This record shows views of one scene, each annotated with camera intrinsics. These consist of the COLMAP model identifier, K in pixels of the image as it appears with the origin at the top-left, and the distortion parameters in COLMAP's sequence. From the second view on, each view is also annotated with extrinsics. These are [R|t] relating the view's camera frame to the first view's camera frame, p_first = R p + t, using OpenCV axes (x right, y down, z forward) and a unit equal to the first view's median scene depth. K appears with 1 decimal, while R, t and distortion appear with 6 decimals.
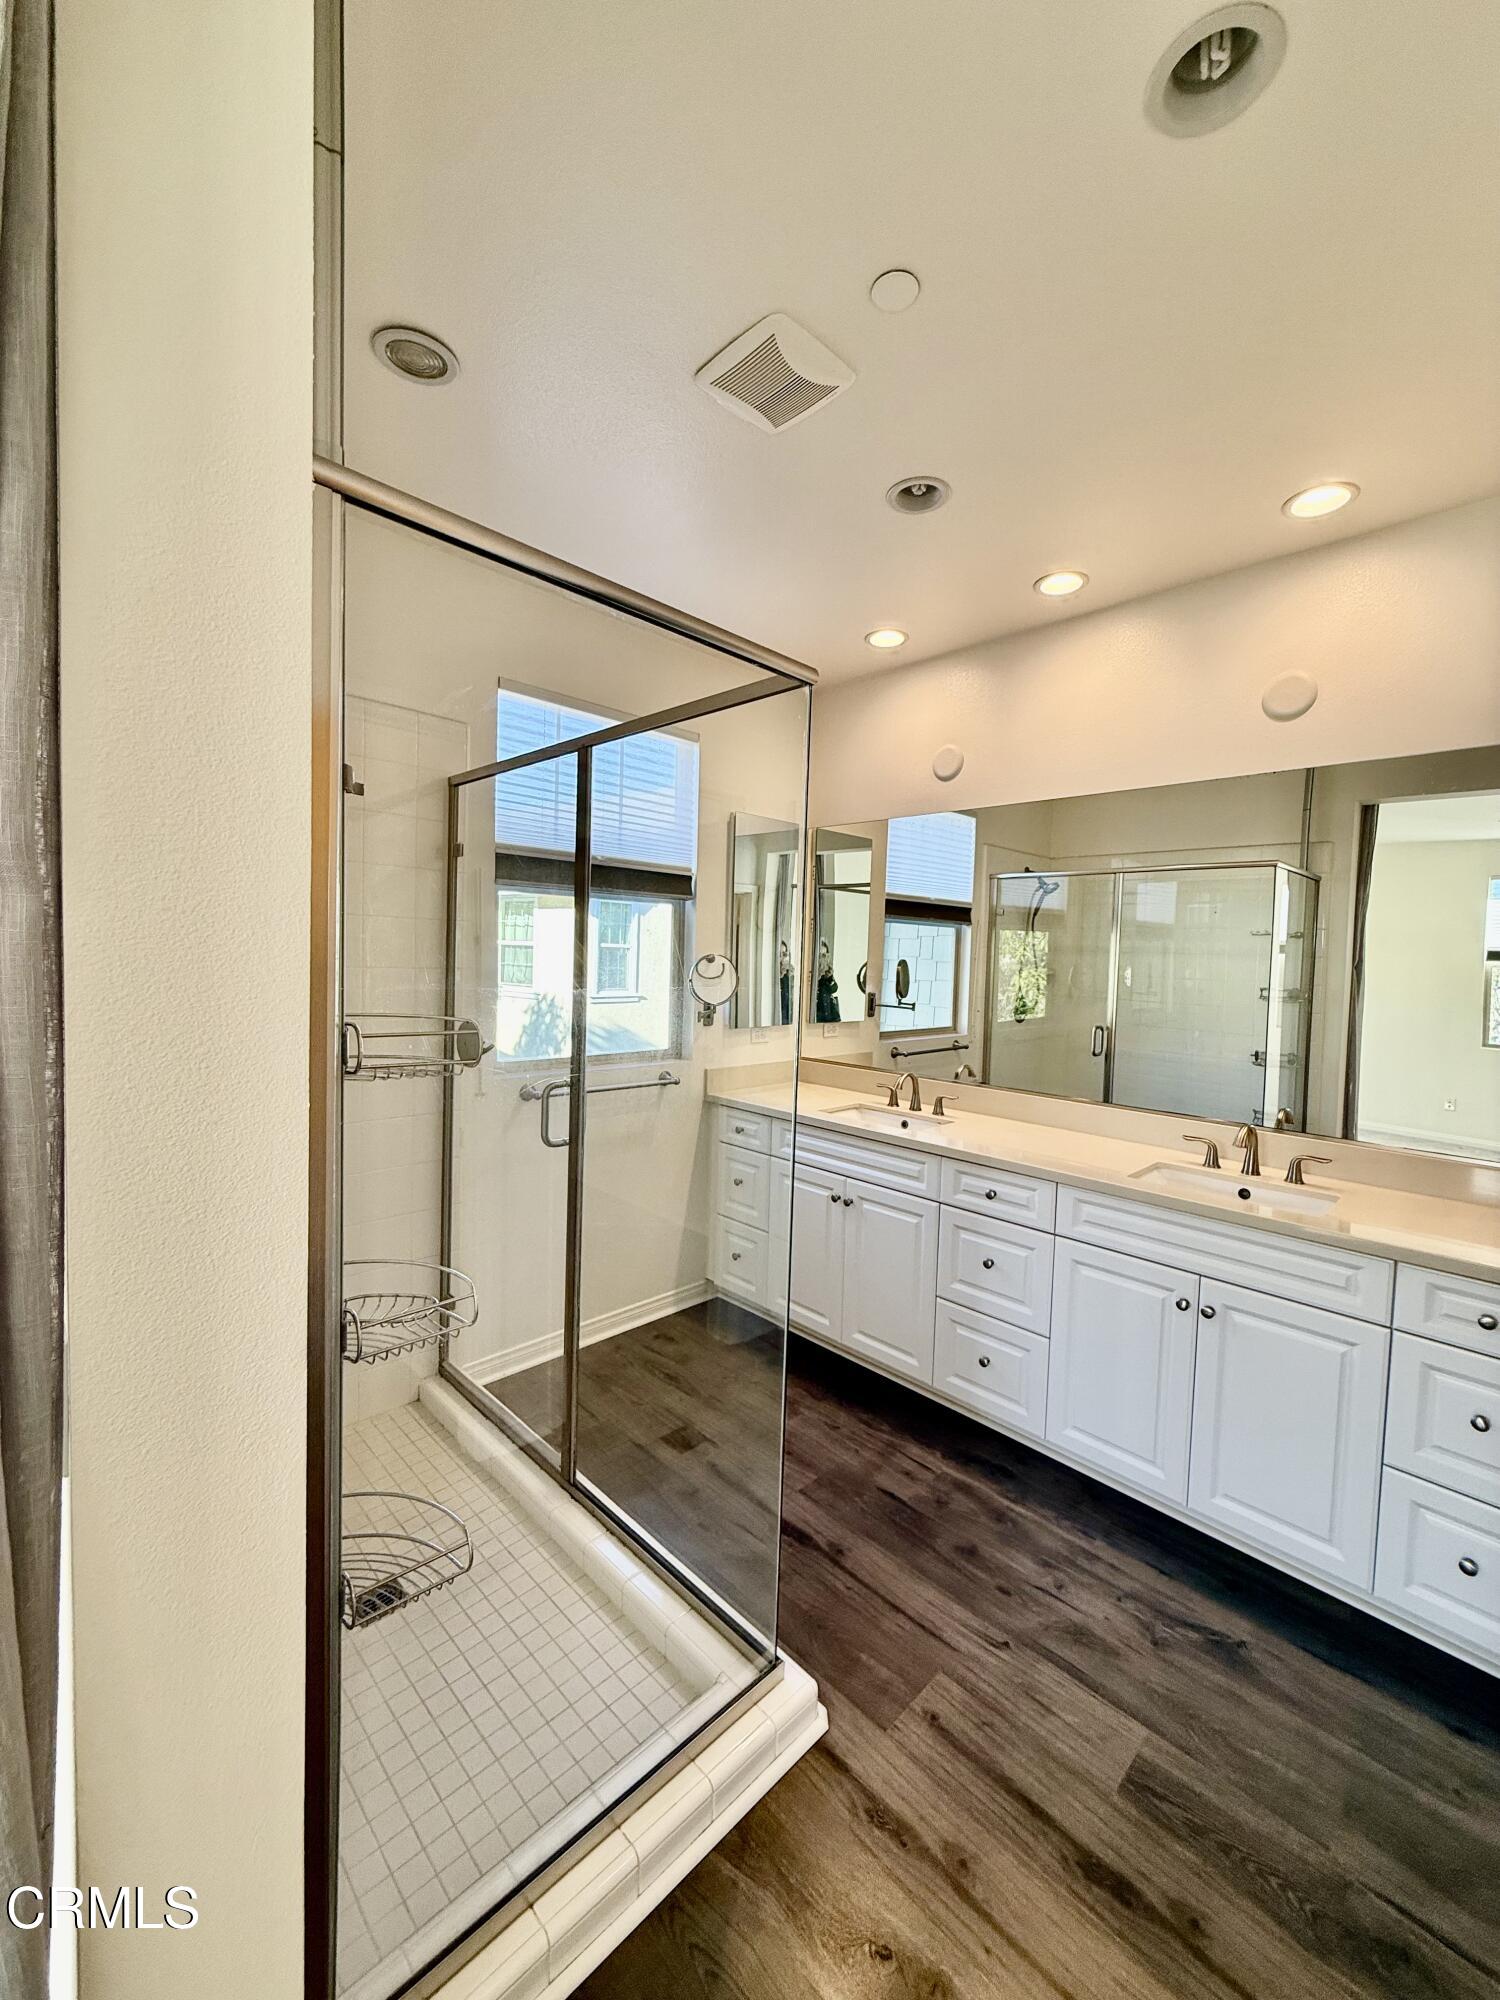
lens RADIAL K [[794.4, 0, 754.3], [0, 794.4, 992.4], [0, 0, 1]] dist [-0.002251, 0.000348]
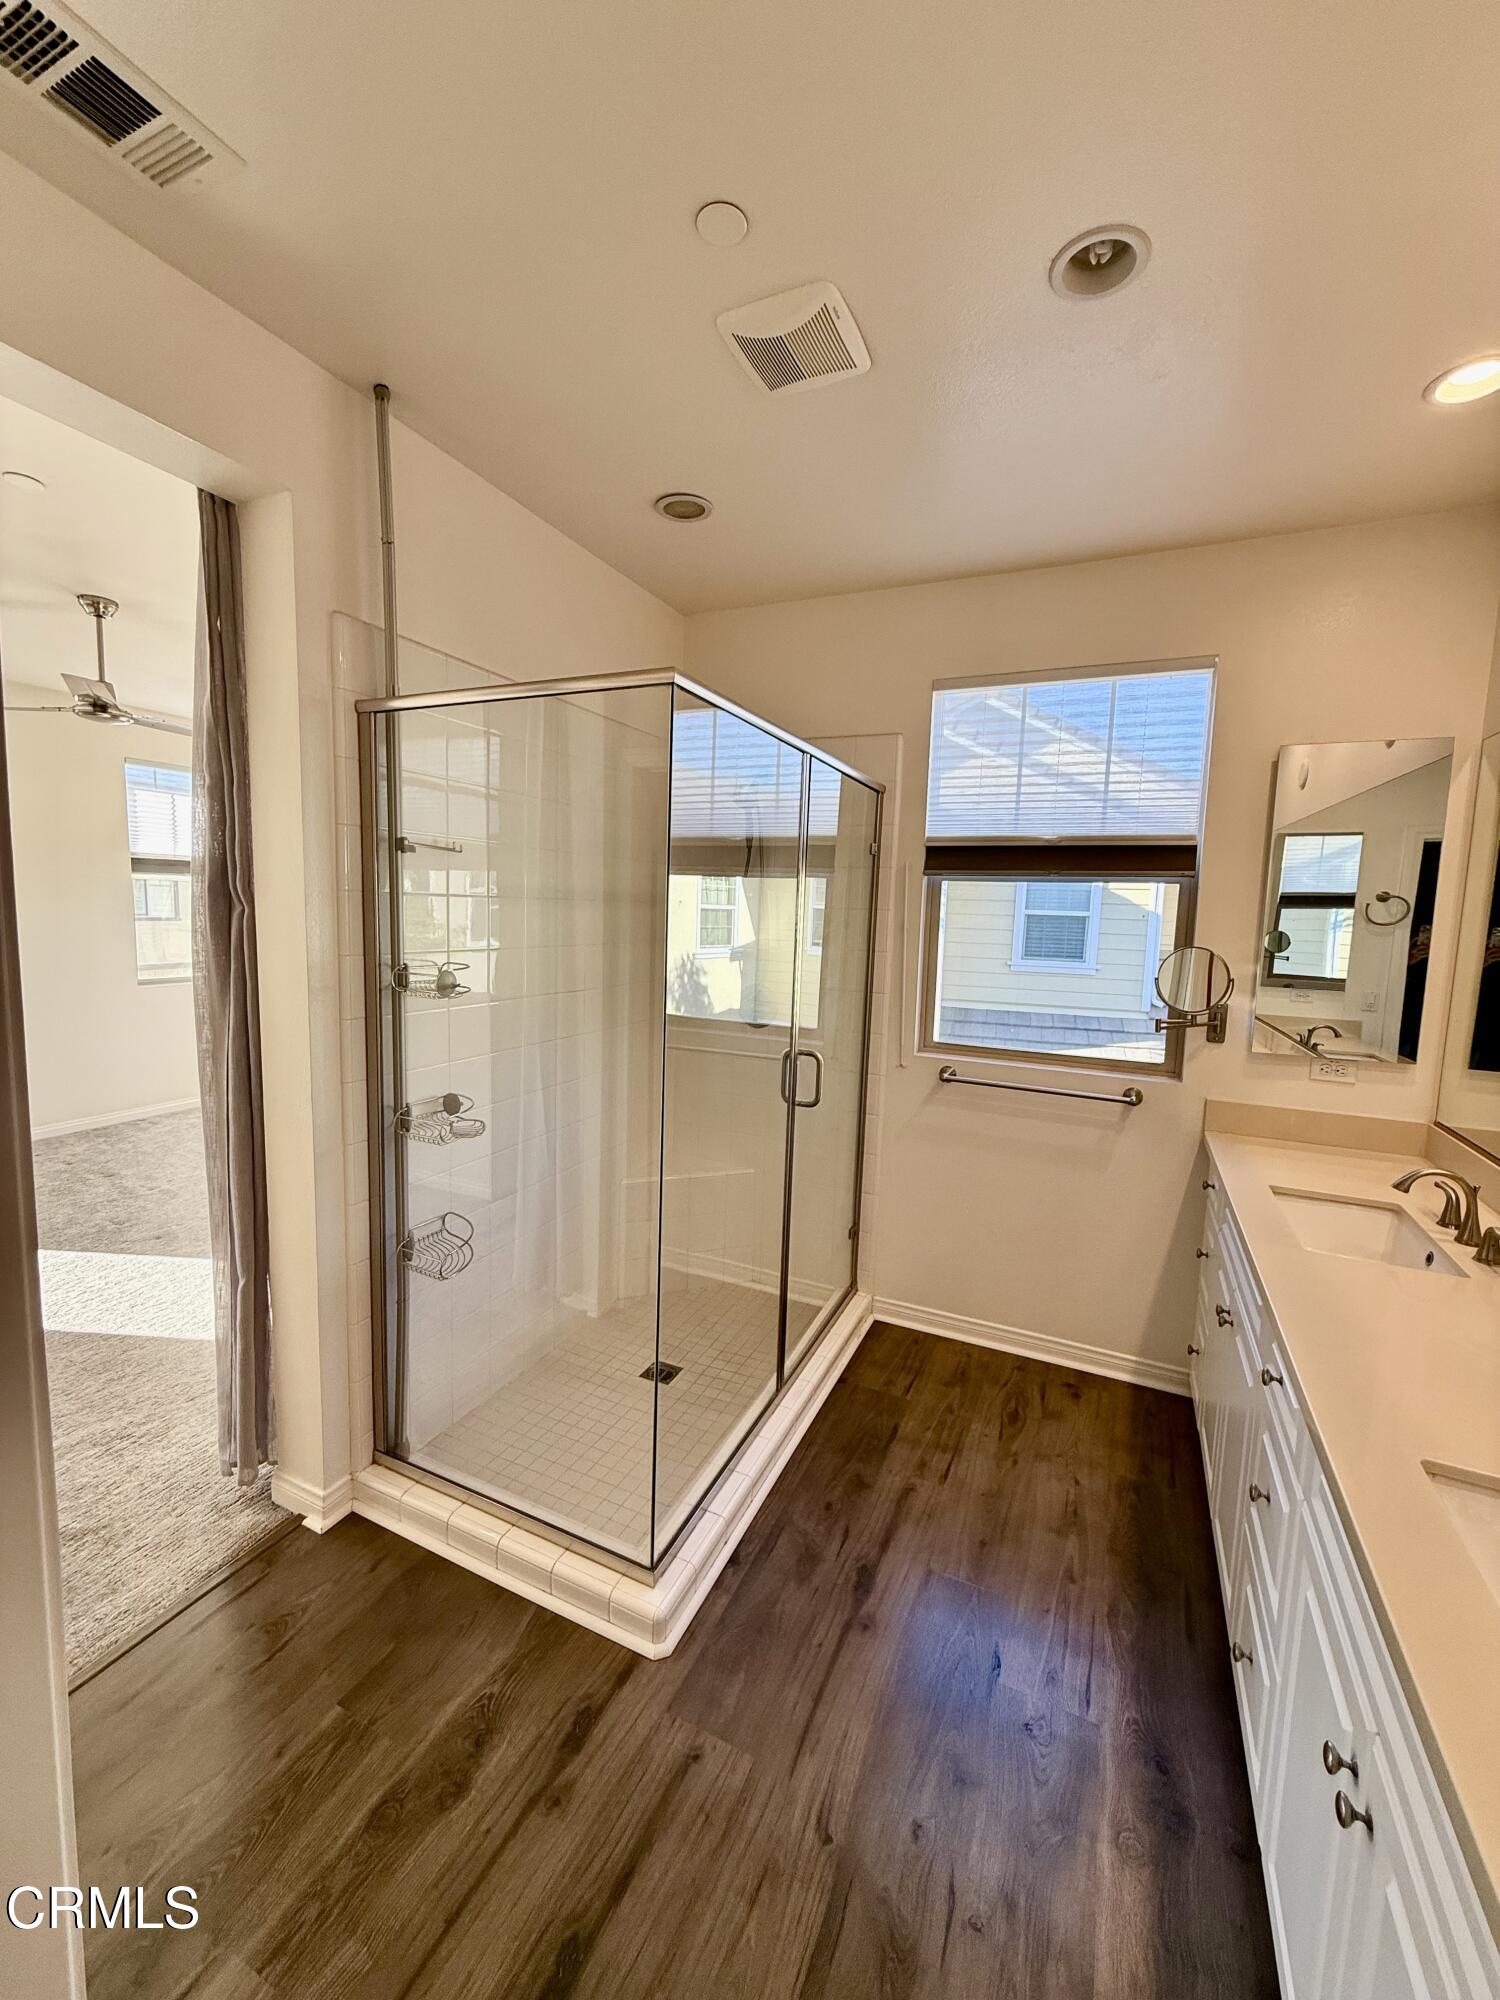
lens RADIAL K [[794.4, 0, 747.9], [0, 794.4, 994.7], [0, 0, 1]] dist [-0.002251, 0.000348]
pose [[0.353226, 0.084612, -0.931704, 0.982588], [-0.065396, 0.995699, 0.065631, -0.048164], [0.933250, 0.037747, 0.357240, 0.645516]]
